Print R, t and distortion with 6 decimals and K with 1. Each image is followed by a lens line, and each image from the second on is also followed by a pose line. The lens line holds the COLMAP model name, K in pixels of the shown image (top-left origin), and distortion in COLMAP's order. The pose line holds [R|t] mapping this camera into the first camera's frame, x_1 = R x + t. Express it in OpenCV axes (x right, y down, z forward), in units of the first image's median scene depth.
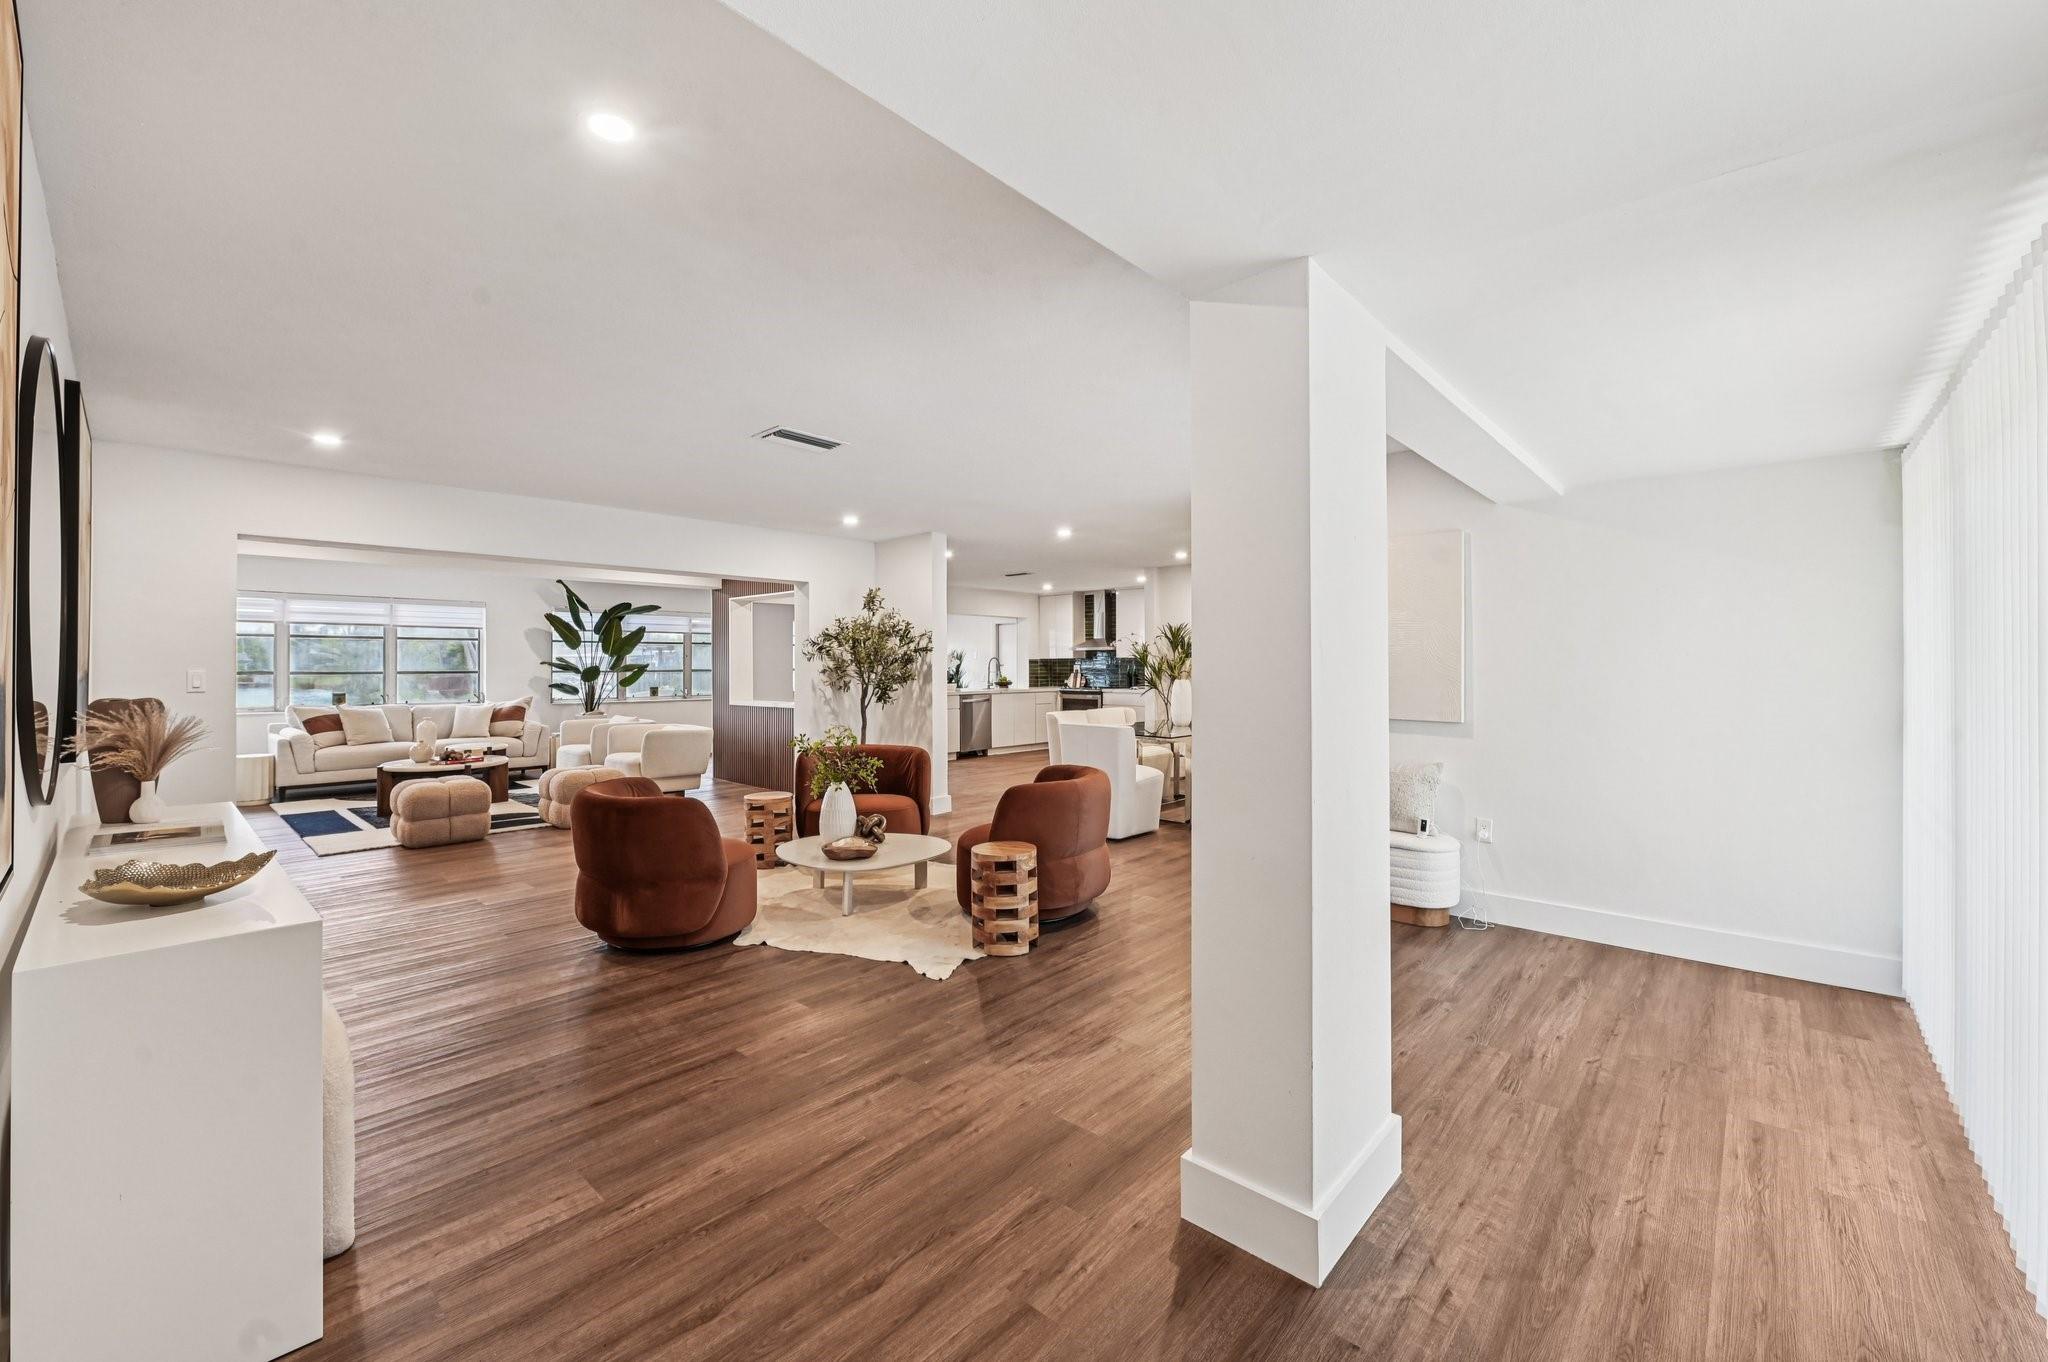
lens RADIAL K [[808.3, 0, 1020.4], [0, 808.3, 672.7], [0, 0, 1]] dist [-0.000988, -0.000170]
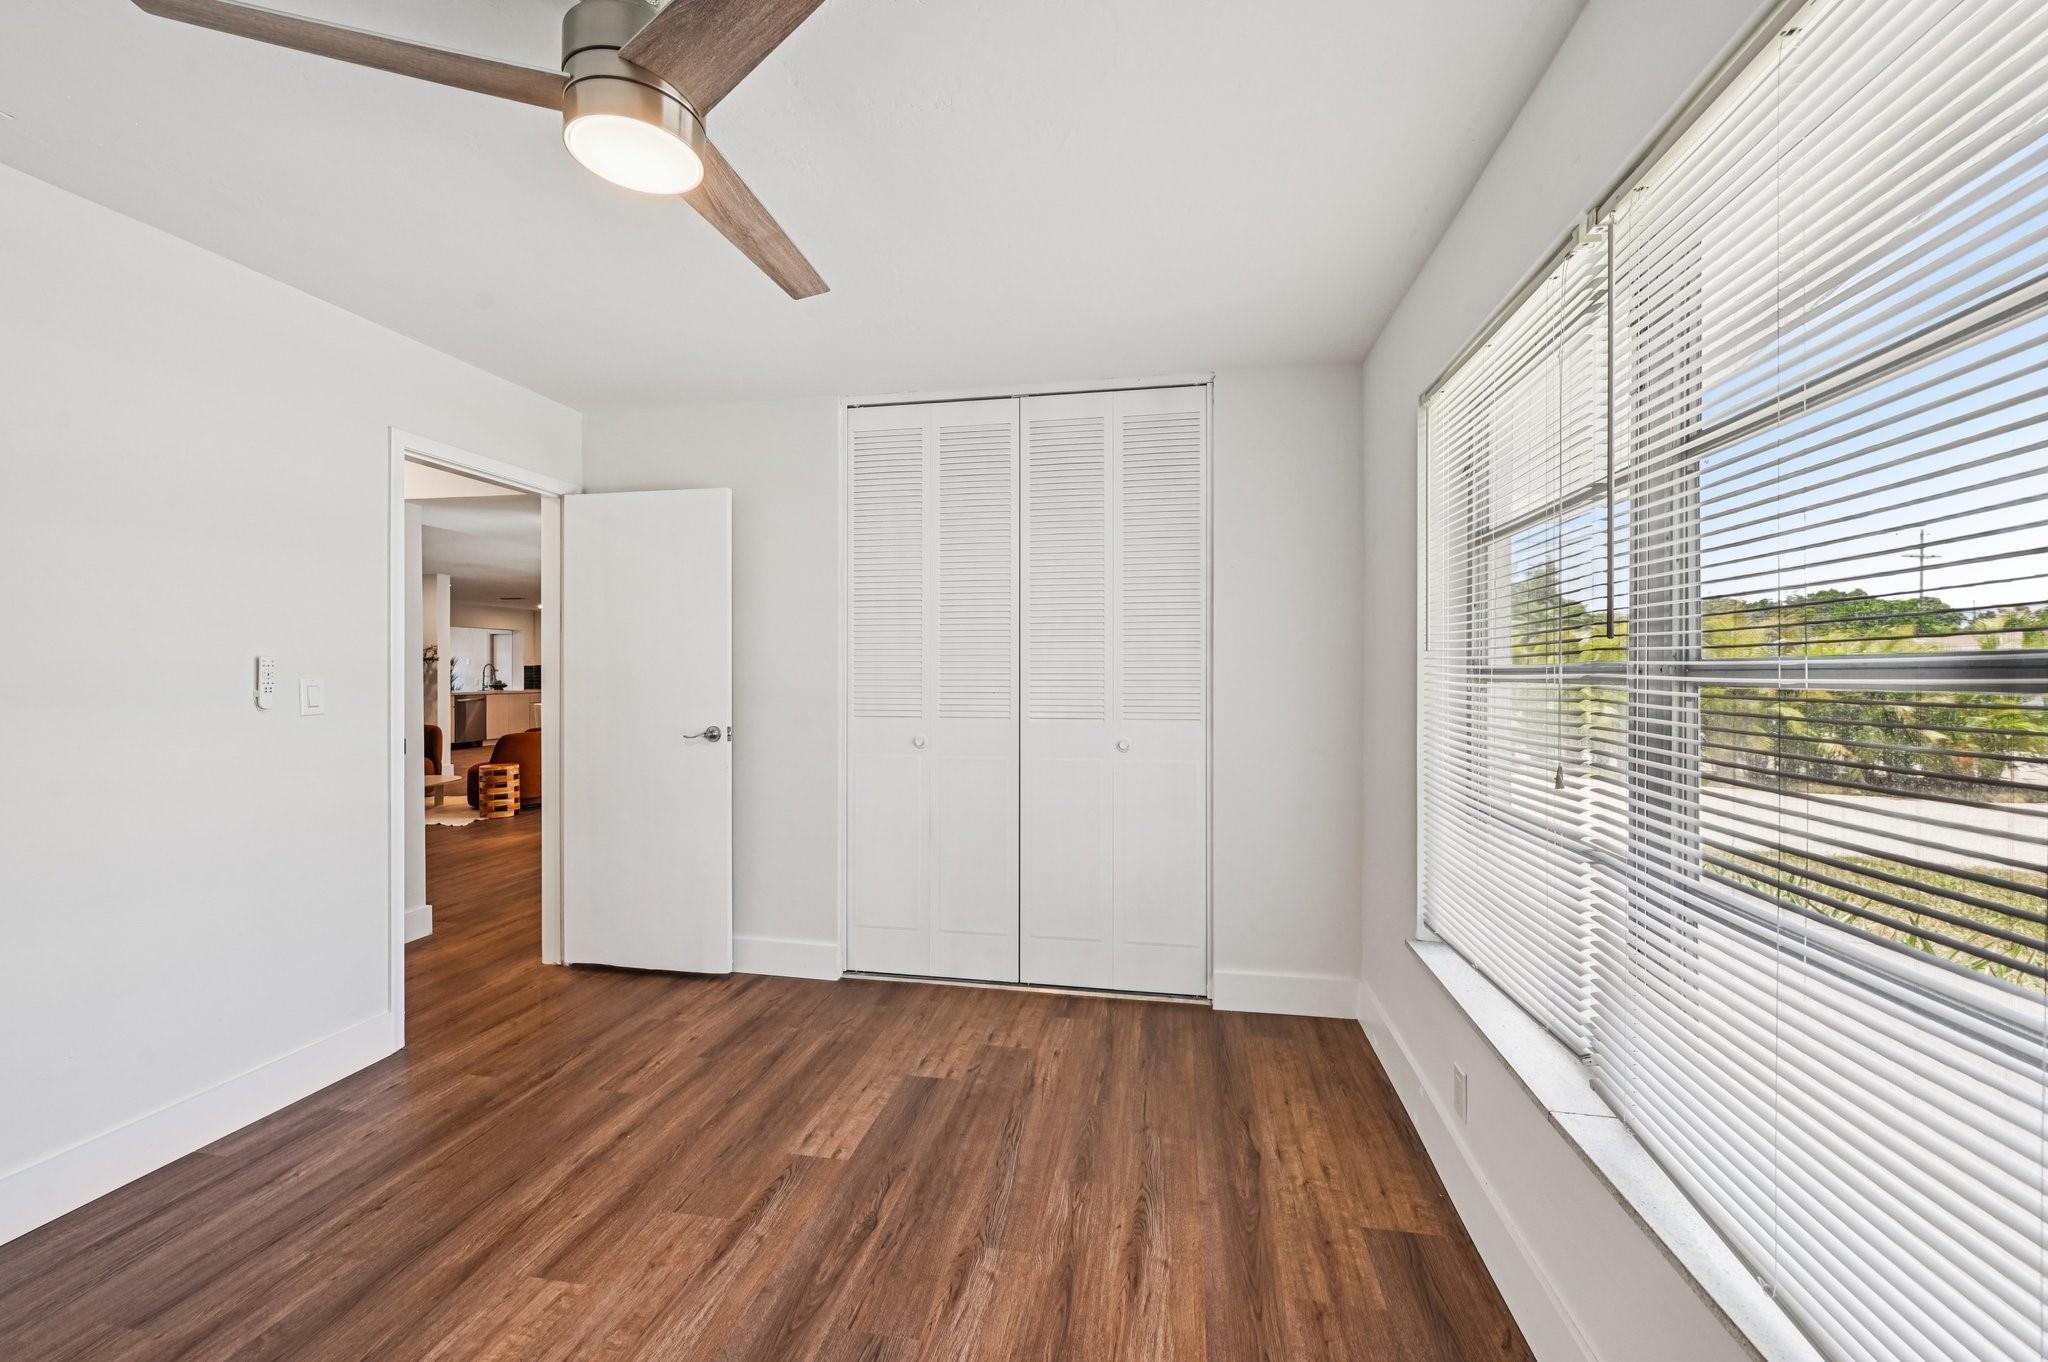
lens RADIAL K [[808.3, 0, 1020.4], [0, 808.3, 672.7], [0, 0, 1]] dist [-0.000988, -0.000170]
pose [[0.850613, 0.002541, 0.525785, 0.023415], [0.001326, 0.999975, -0.006978, 0.010791], [-0.525790, 0.006633, 0.850589, -1.294969]]
